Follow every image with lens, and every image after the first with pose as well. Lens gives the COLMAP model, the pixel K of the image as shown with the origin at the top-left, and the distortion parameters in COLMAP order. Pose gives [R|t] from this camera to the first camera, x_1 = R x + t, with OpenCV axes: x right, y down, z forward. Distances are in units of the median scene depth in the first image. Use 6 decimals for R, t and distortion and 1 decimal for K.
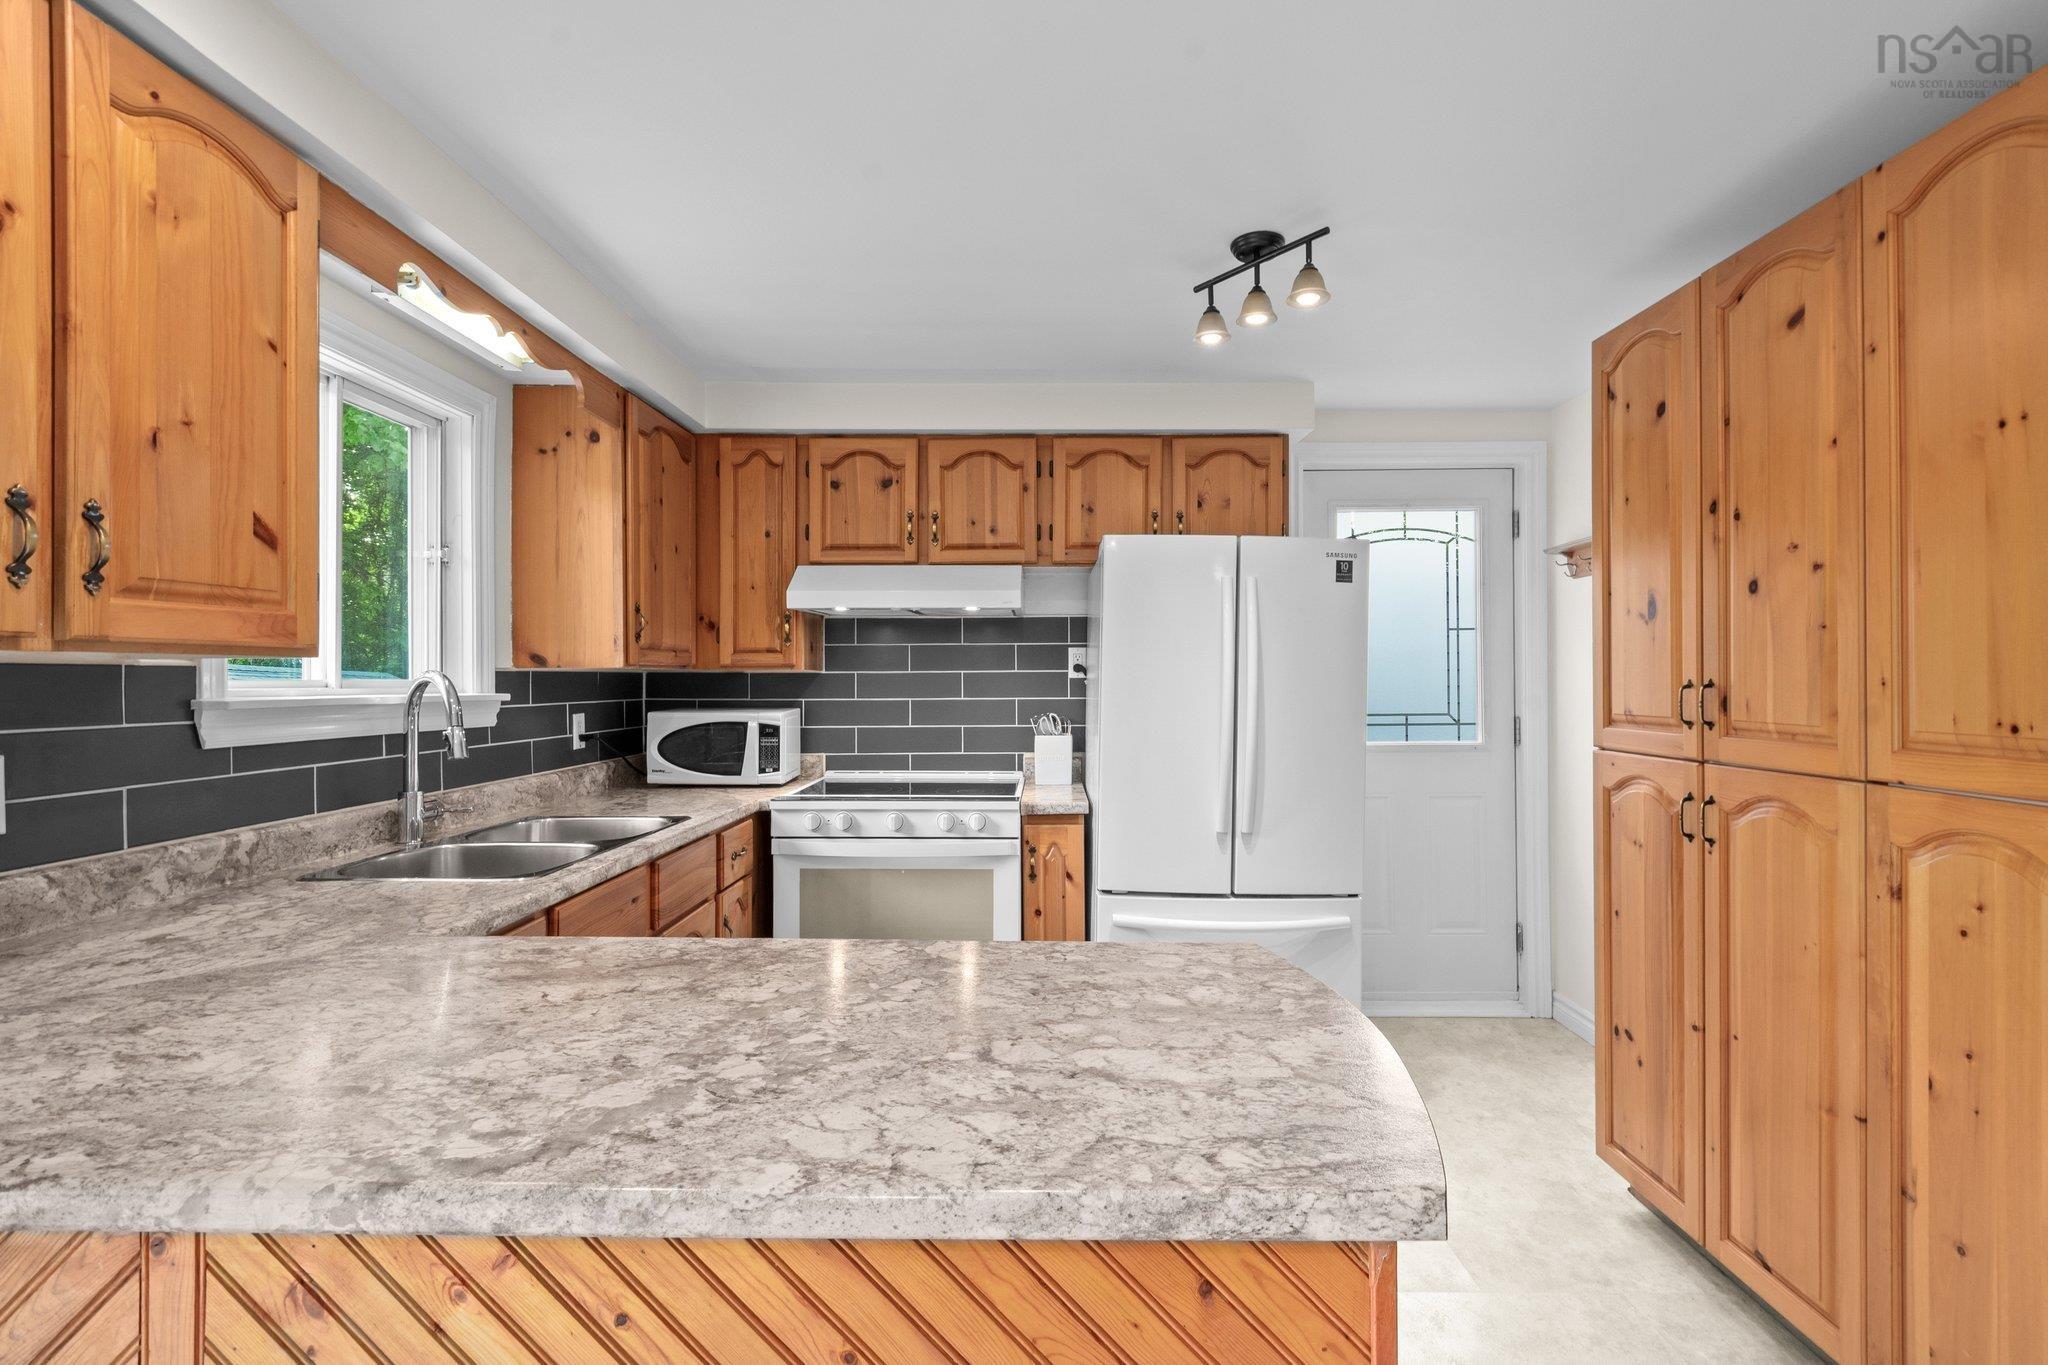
lens RADIAL K [[916.2, 0, 1034.3], [0, 916.2, 682.2], [0, 0, 1]] dist [0.006339, -0.004025]
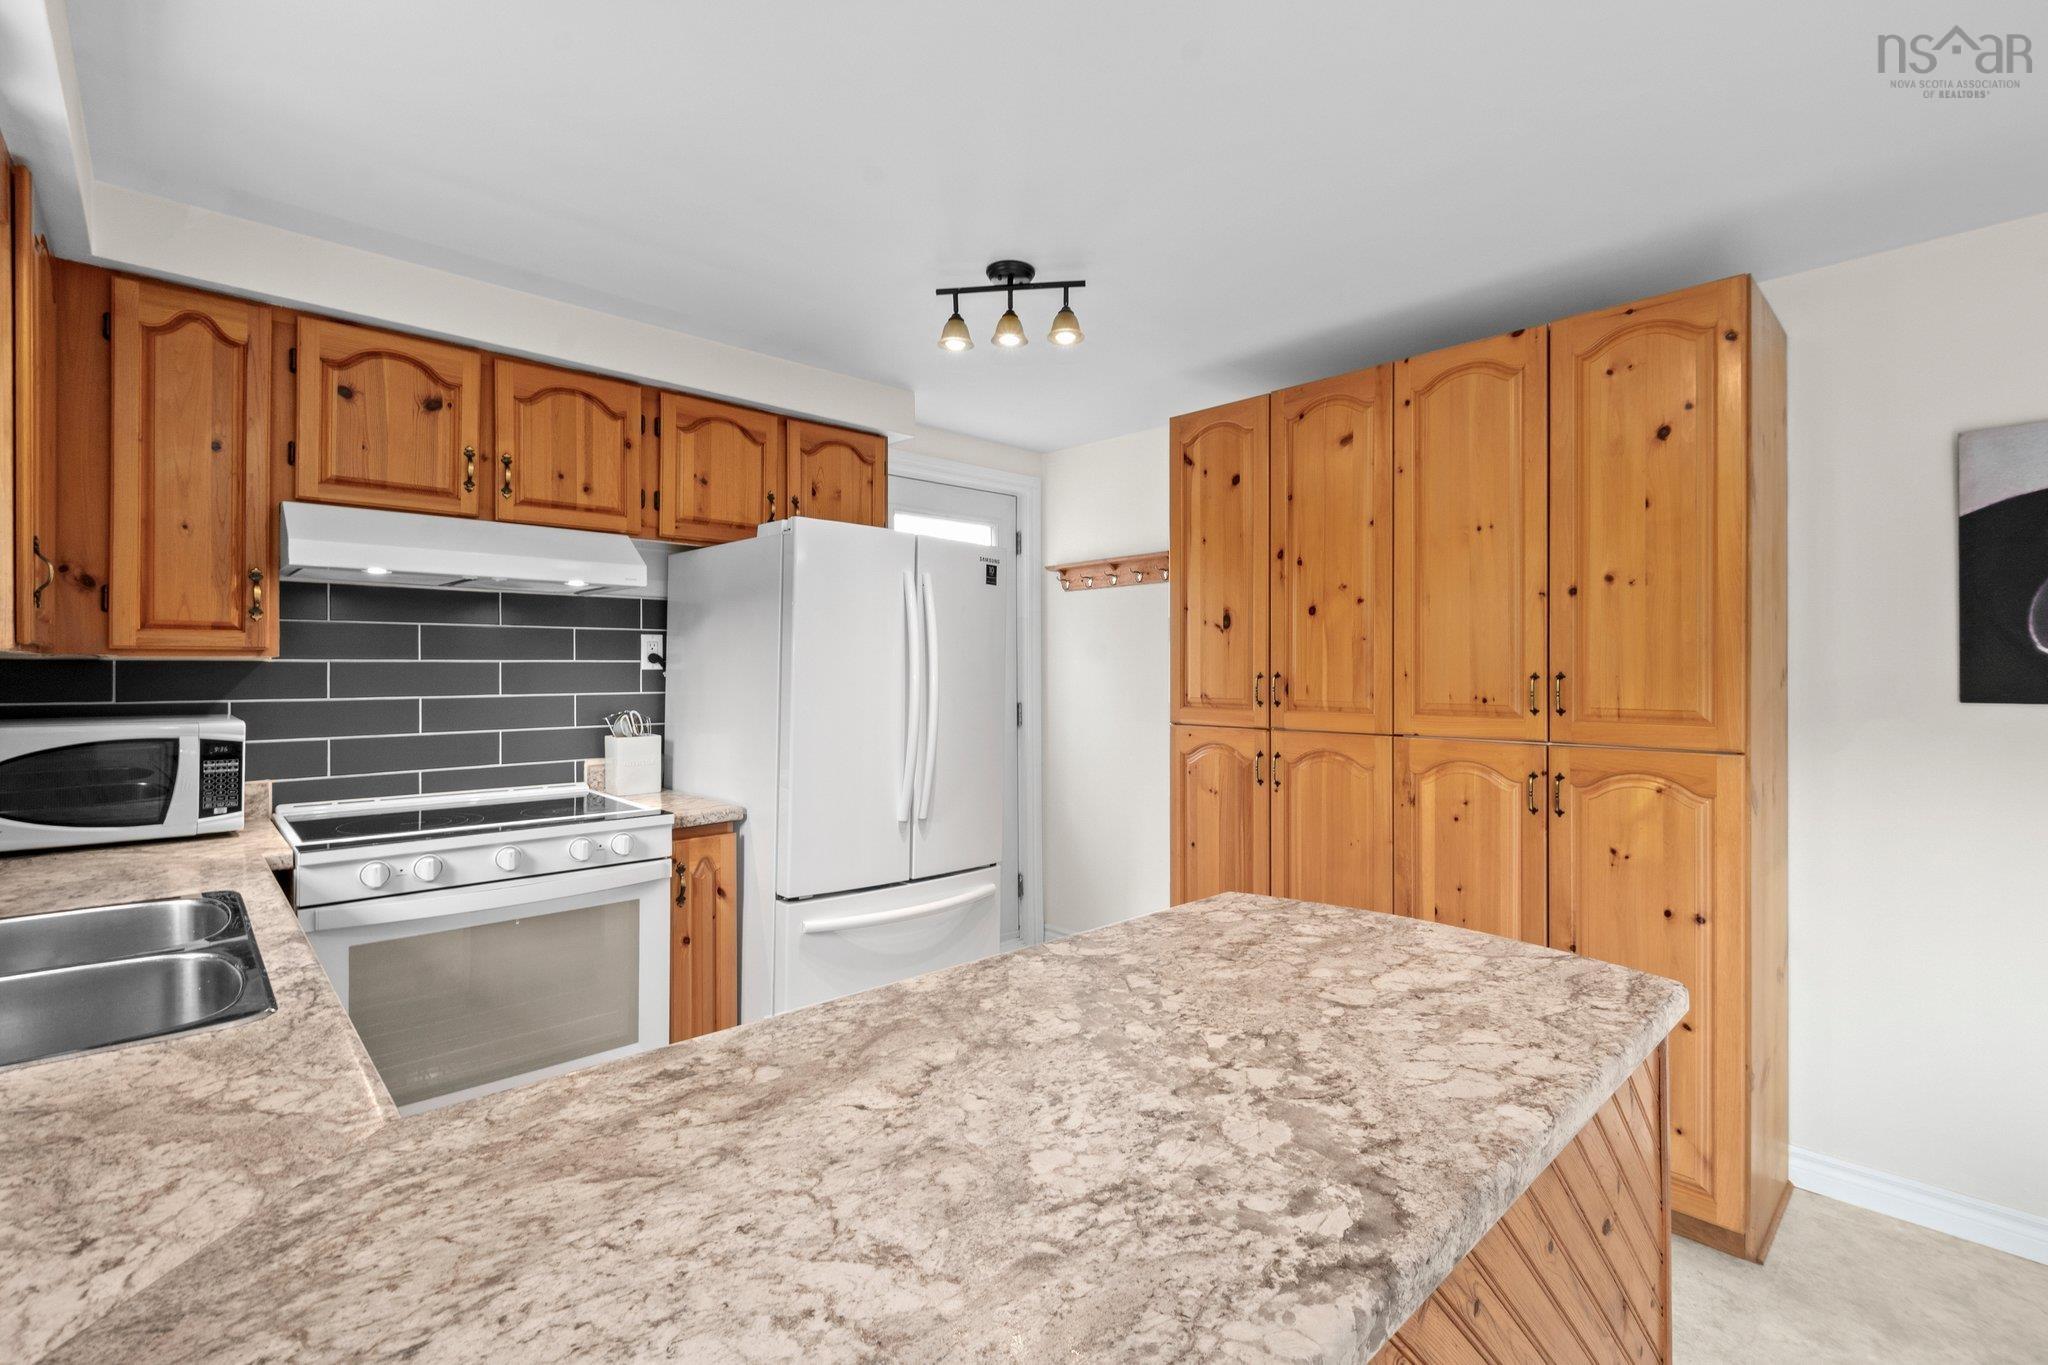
lens RADIAL K [[916.2, 0, 1033.0], [0, 916.2, 671.5], [0, 0, 1]] dist [0.006339, -0.004025]
pose [[0.717519, 0.001374, 0.696537, -0.496819], [0.000693, 0.999996, -0.002686, -0.000377], [-0.696538, 0.002410, 0.717515, 0.203269]]
